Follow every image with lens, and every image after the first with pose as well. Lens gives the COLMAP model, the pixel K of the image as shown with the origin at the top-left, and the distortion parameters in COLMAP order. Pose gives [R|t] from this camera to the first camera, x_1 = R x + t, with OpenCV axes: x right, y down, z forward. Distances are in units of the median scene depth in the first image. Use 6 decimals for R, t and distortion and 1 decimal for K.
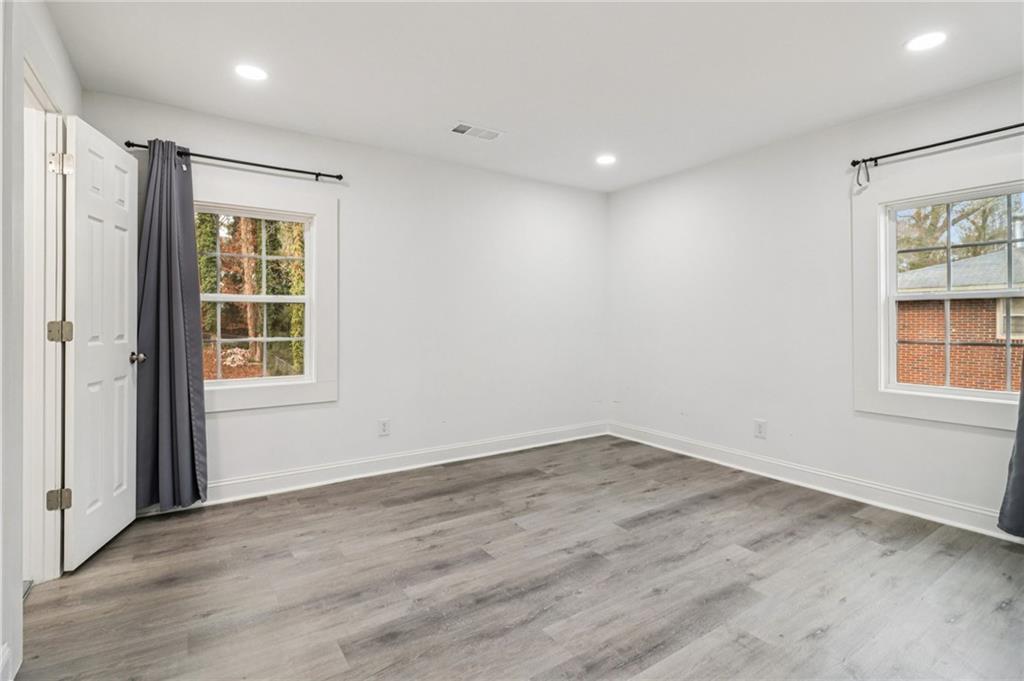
lens RADIAL K [[492.1, 0, 517.5], [0, 492.1, 320.4], [0, 0, 1]] dist [-0.001215, -0.000896]
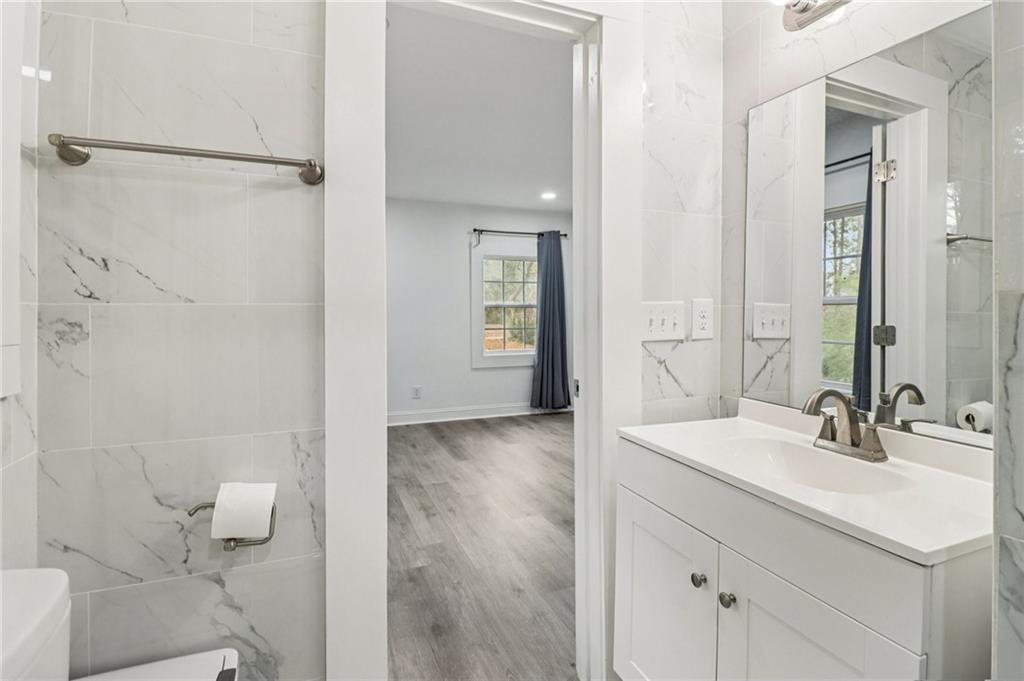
lens RADIAL K [[497.3, 0, 519.3], [0, 497.3, 319.1], [0, 0, 1]] dist [0.000016, -0.000737]
pose [[0.202755, -0.005337, 0.979215, -1.127309], [-0.001248, 0.999983, 0.005708, -0.007063], [-0.979229, -0.002379, 0.202745, 0.511924]]
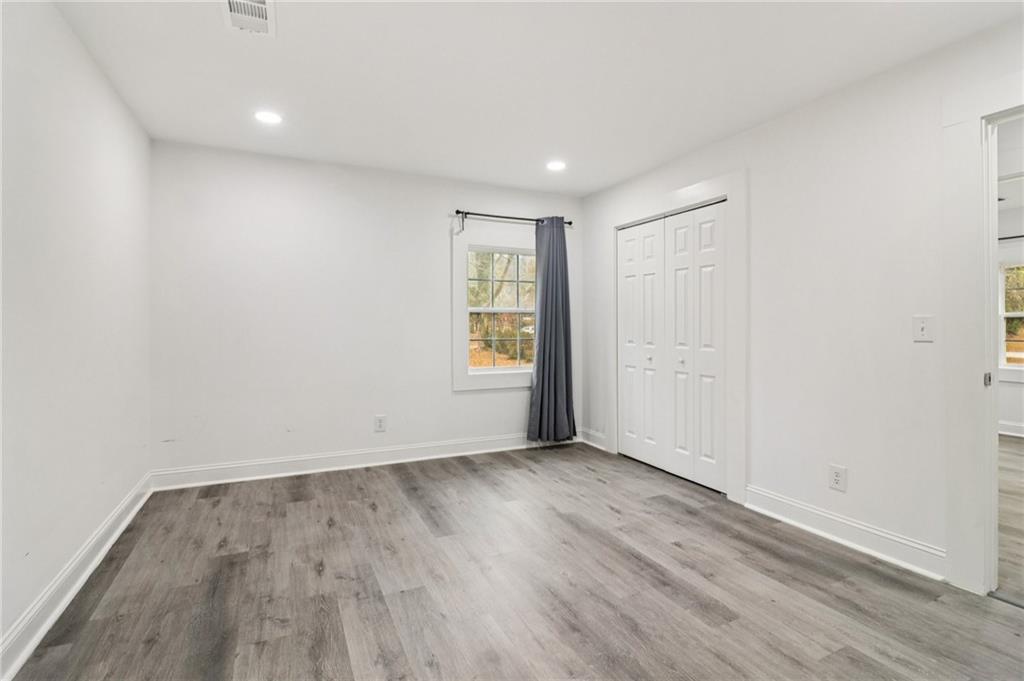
lens RADIAL K [[492.1, 0, 517.5], [0, 492.1, 320.4], [0, 0, 1]] dist [-0.001215, -0.000896]
pose [[0.145666, 0.010651, 0.989276, -0.707940], [-0.003906, 0.999940, -0.010191, -0.002412], [-0.989326, -0.002380, 0.145699, 0.677072]]
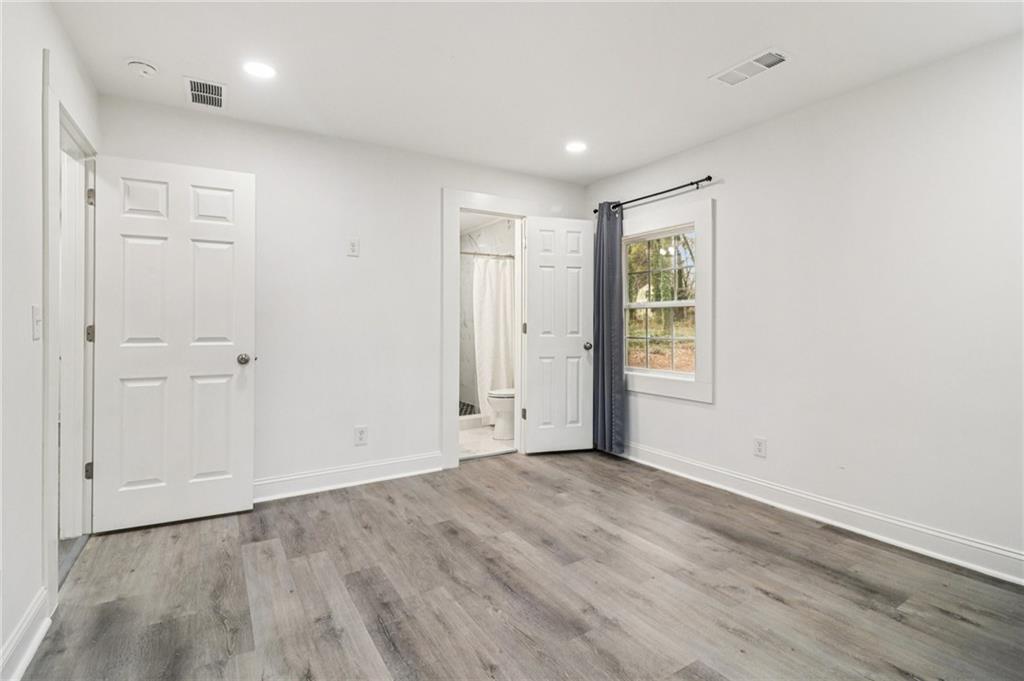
lens RADIAL K [[497.3, 0, 519.3], [0, 497.3, 319.1], [0, 0, 1]] dist [0.000016, -0.000737]
pose [[-0.037698, -0.008359, -0.999254, 0.776954], [0.001682, 0.999963, -0.008428, 0.001861], [0.999288, -0.001998, -0.037682, 0.775810]]
